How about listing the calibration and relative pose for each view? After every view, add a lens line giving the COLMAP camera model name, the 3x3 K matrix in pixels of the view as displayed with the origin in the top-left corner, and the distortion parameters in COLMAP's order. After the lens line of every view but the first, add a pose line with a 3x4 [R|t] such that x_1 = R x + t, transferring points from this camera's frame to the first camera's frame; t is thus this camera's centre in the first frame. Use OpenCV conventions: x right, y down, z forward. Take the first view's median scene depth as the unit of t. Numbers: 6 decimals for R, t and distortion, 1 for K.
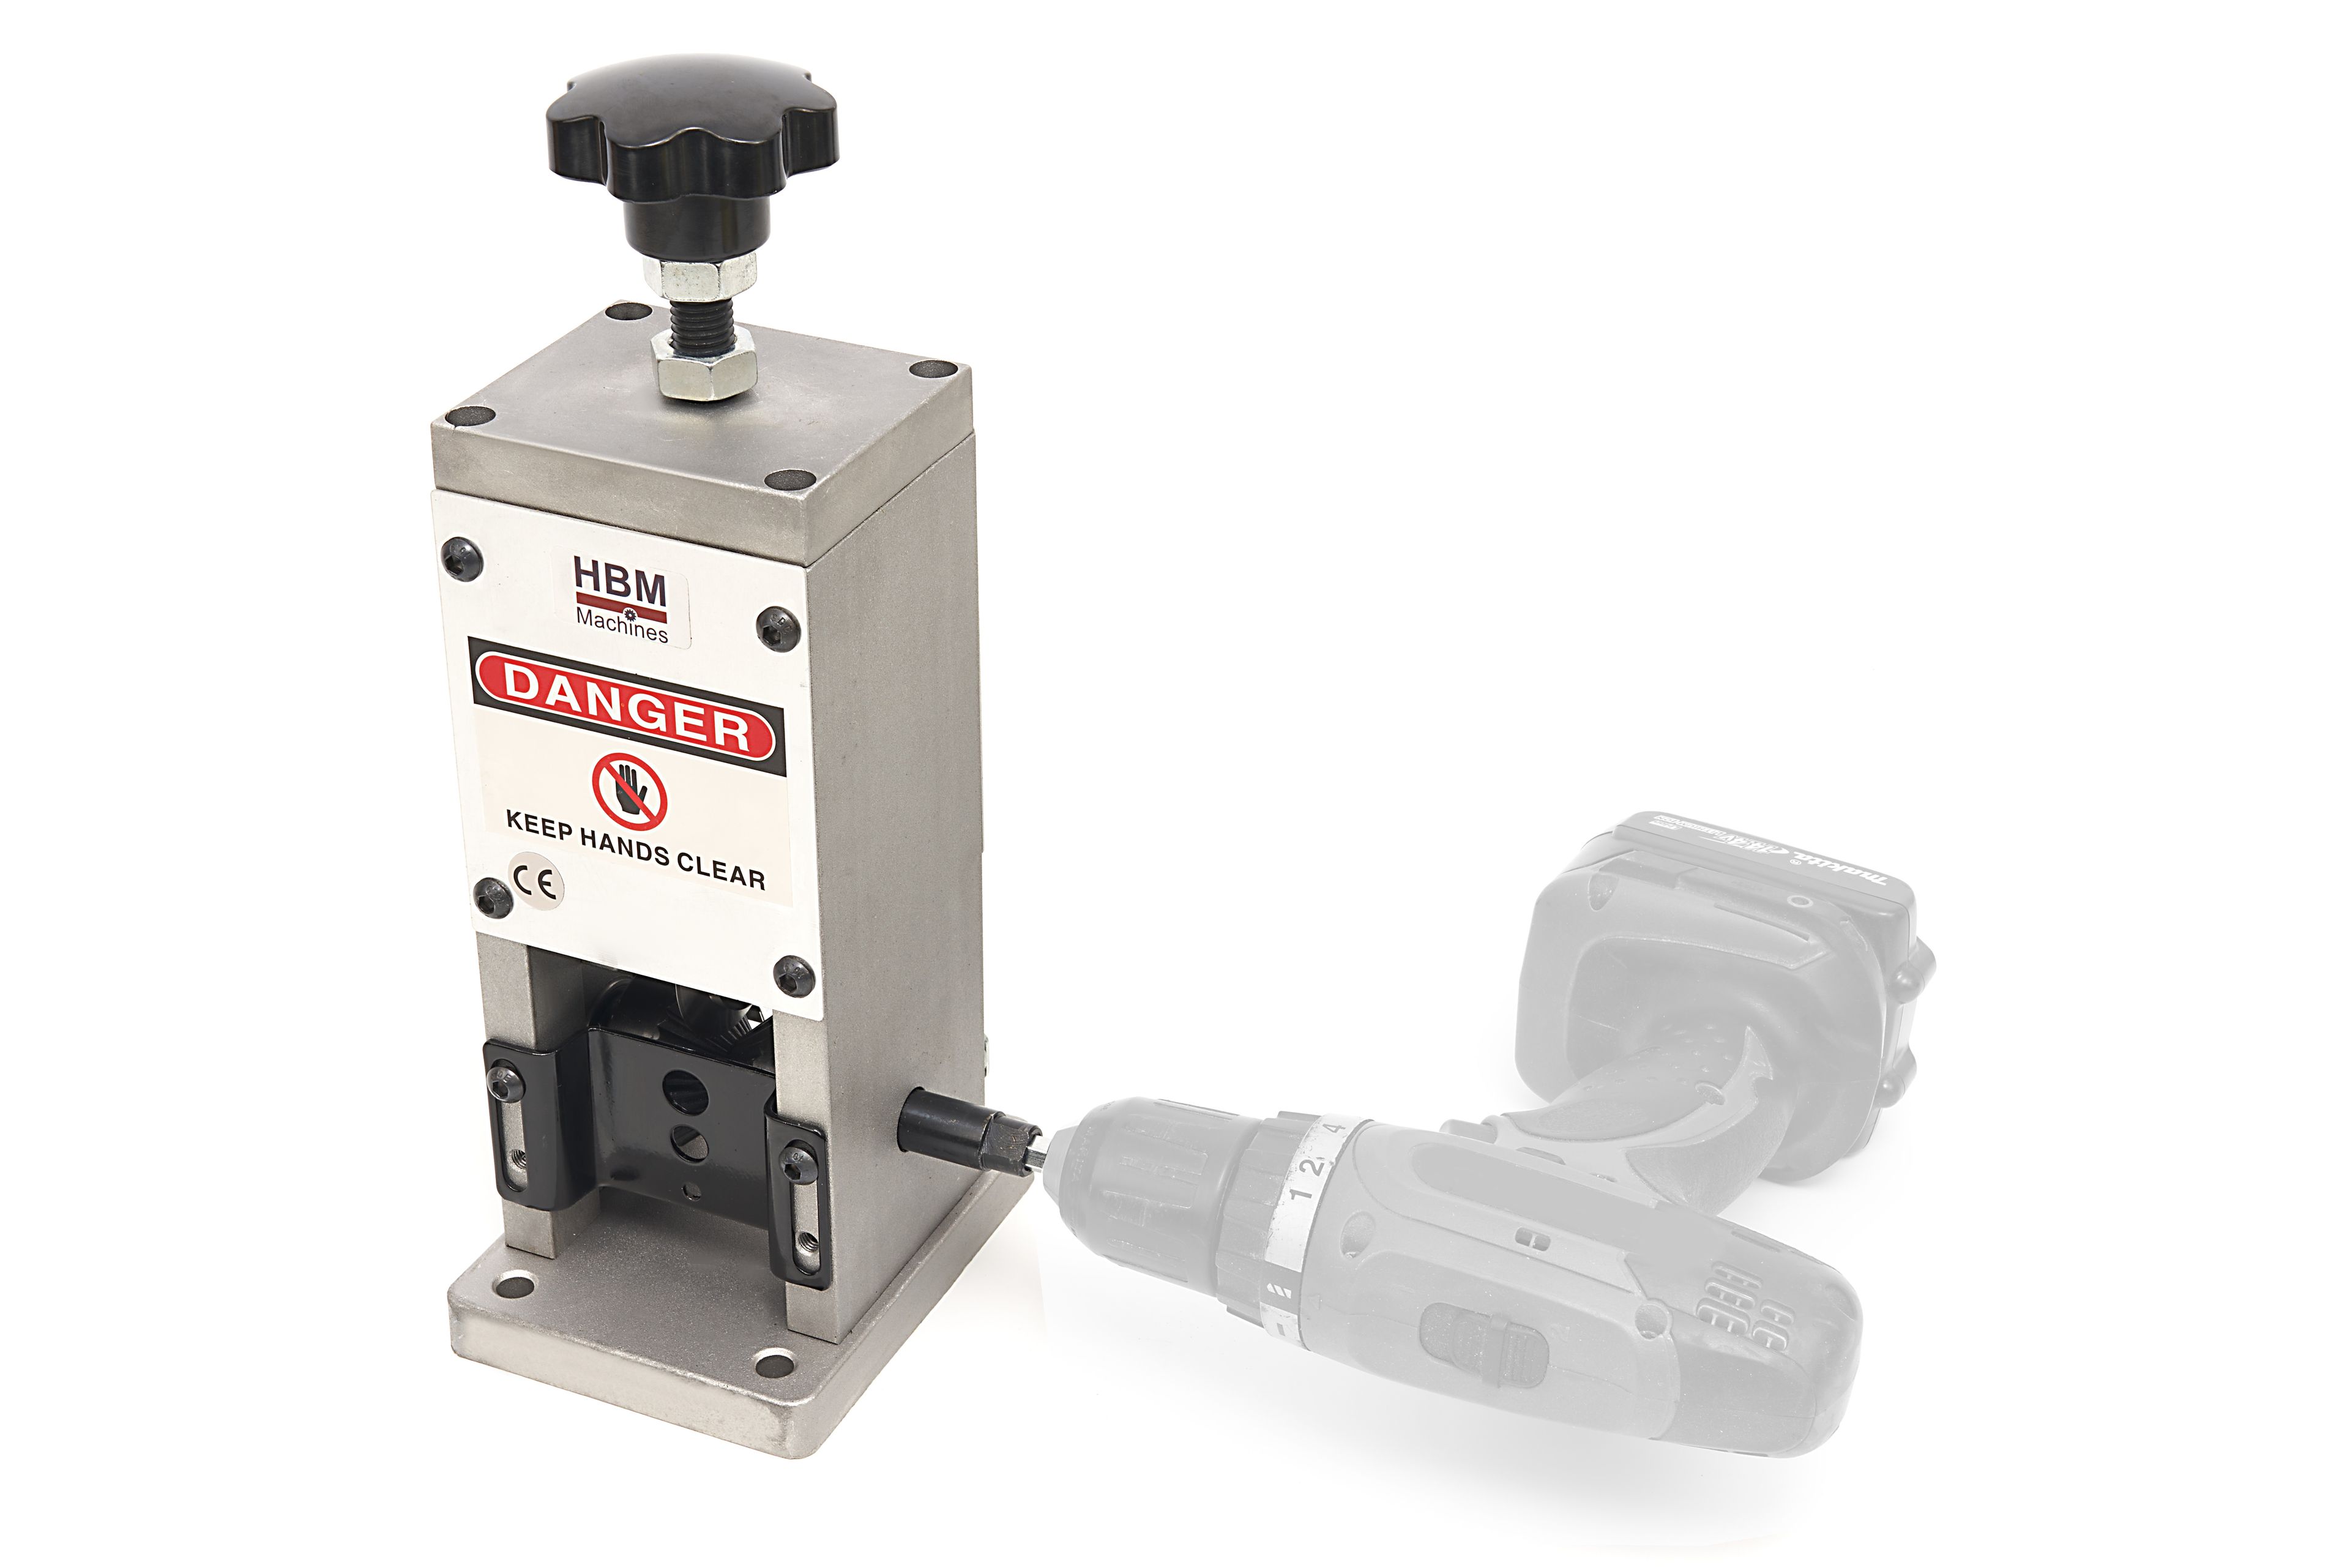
lens RADIAL K [[3611.5, 0, 1171.6], [0, 3611.5, 782.8], [0, 0, 1]] dist [0.001260, 0.000000]
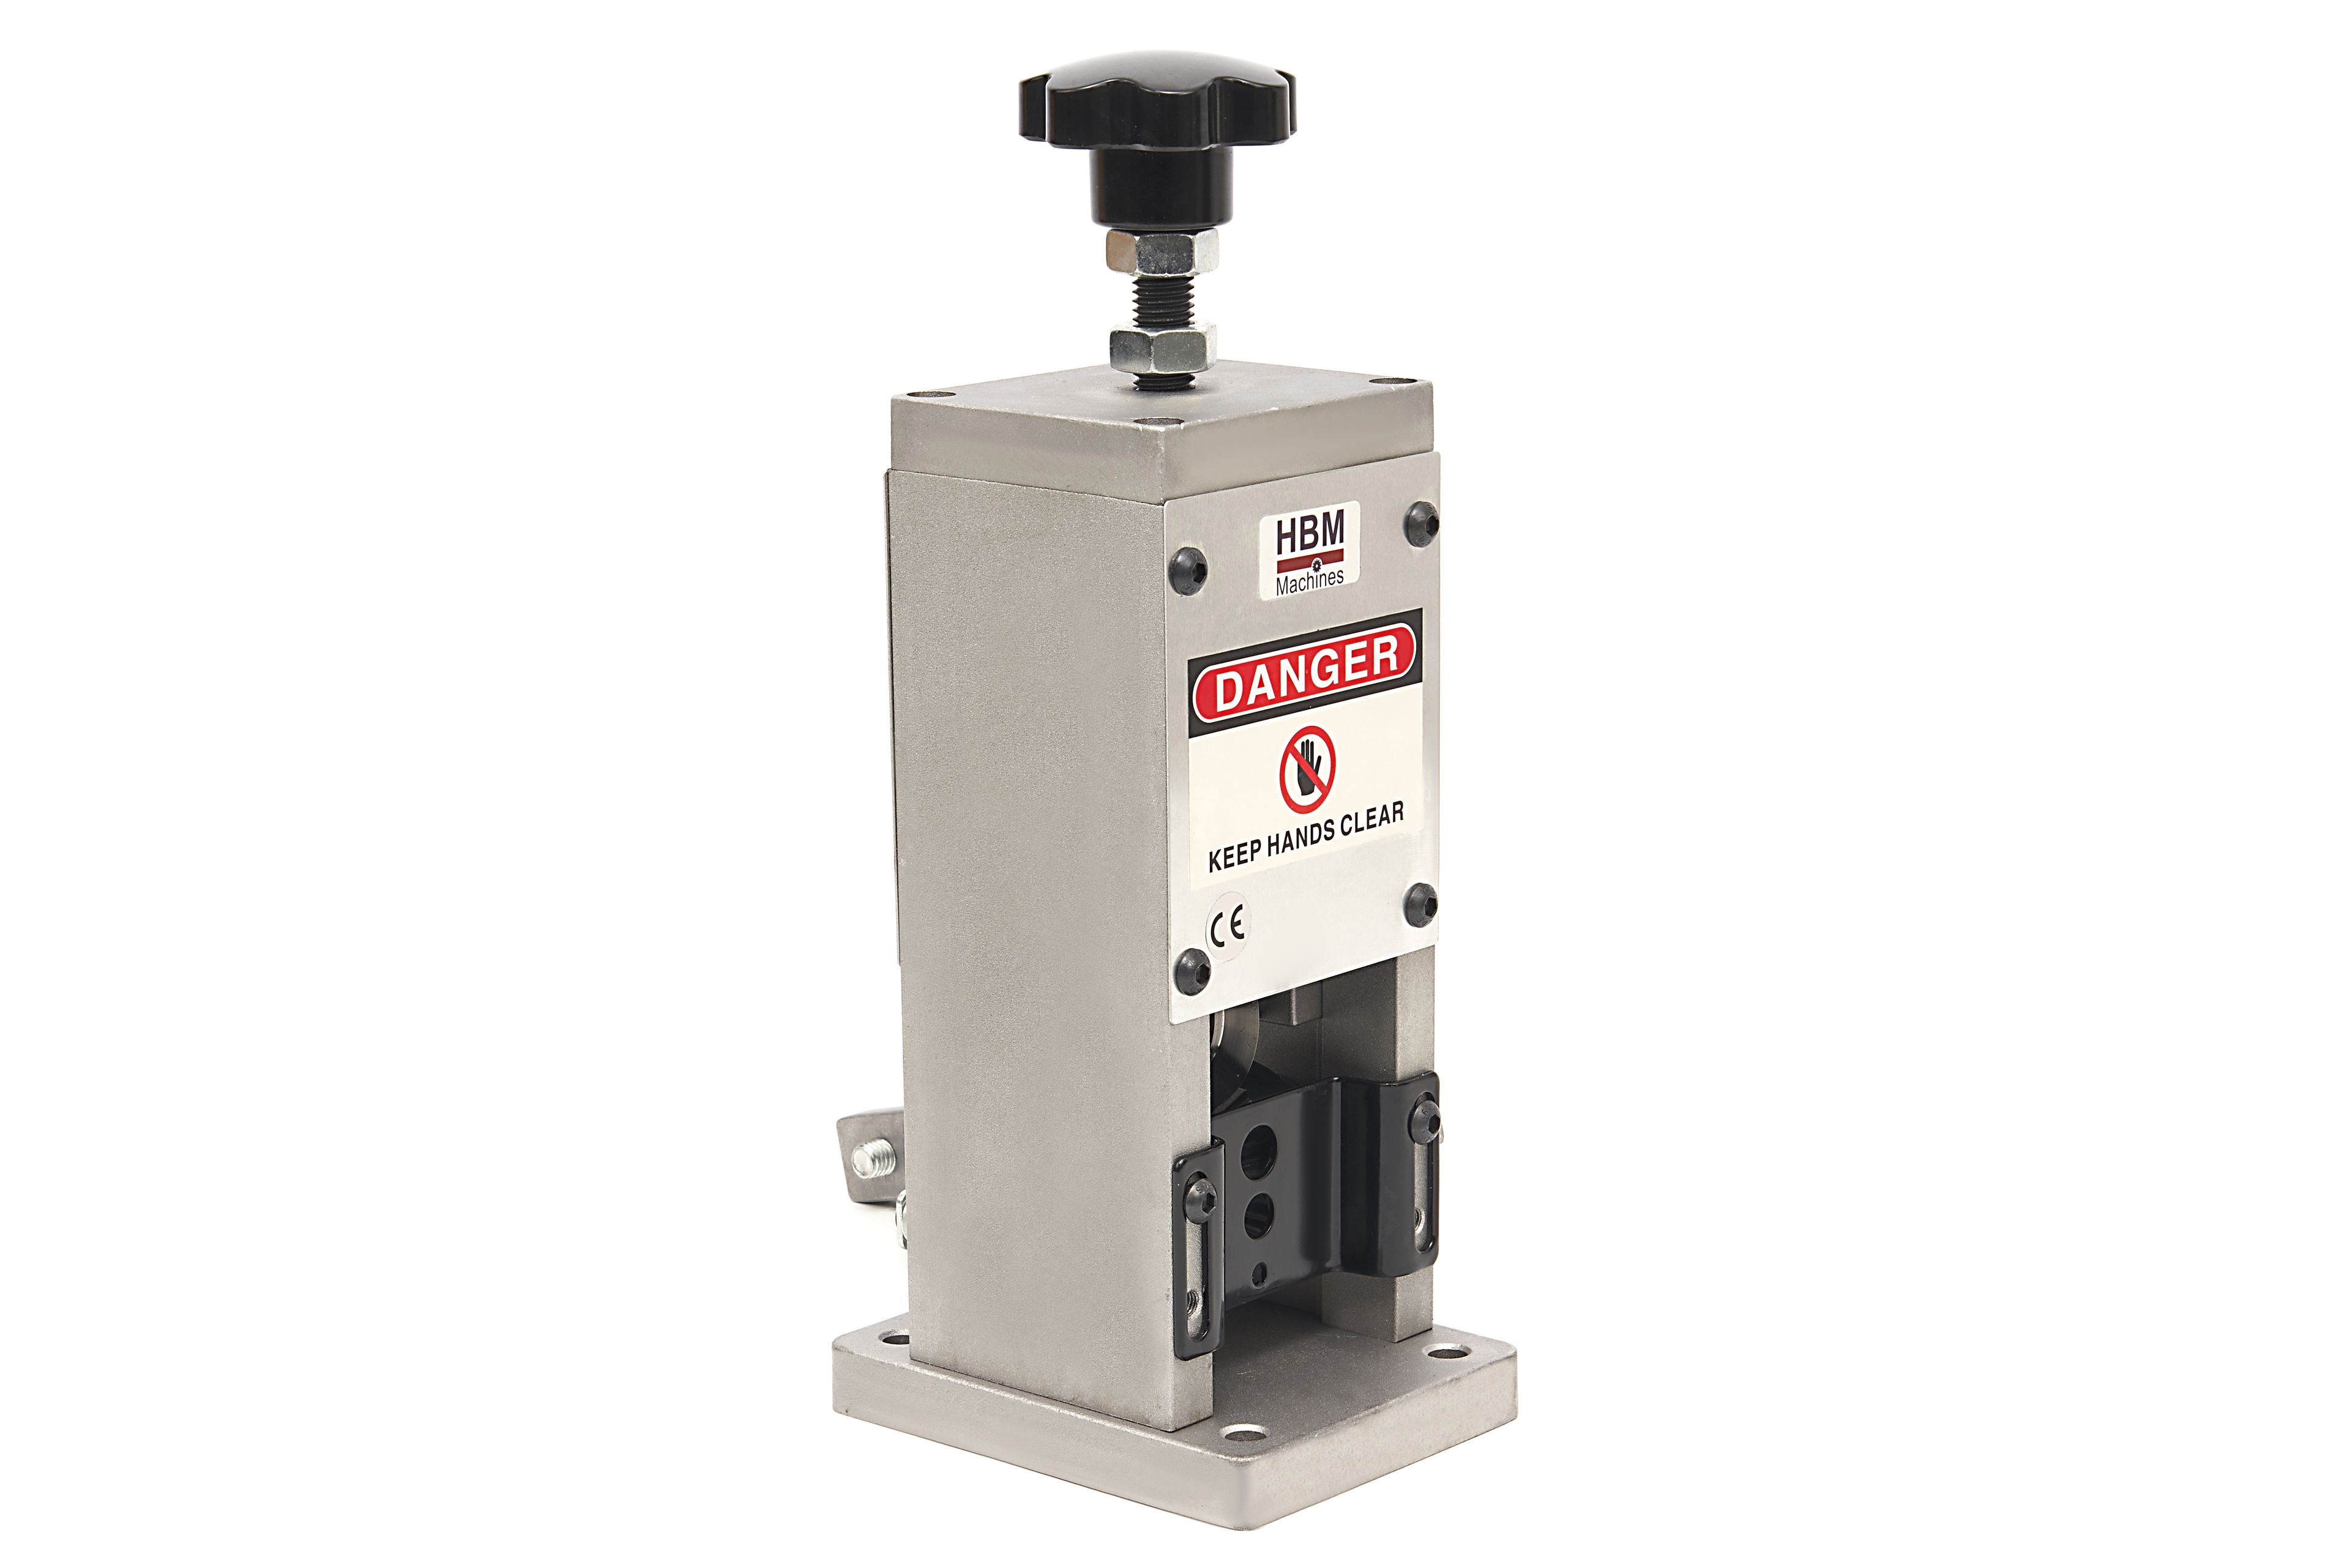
lens RADIAL K [[4703.6, 0, 1175.5], [0, 4703.6, 784.0], [0, 0, 1]] dist [-0.045994, 0.000000]
pose [[0.295550, -0.213578, 0.931147, -1.338182], [0.483697, 0.873976, 0.046937, -0.070791], [-0.823825, 0.436520, 0.361611, 0.559869]]
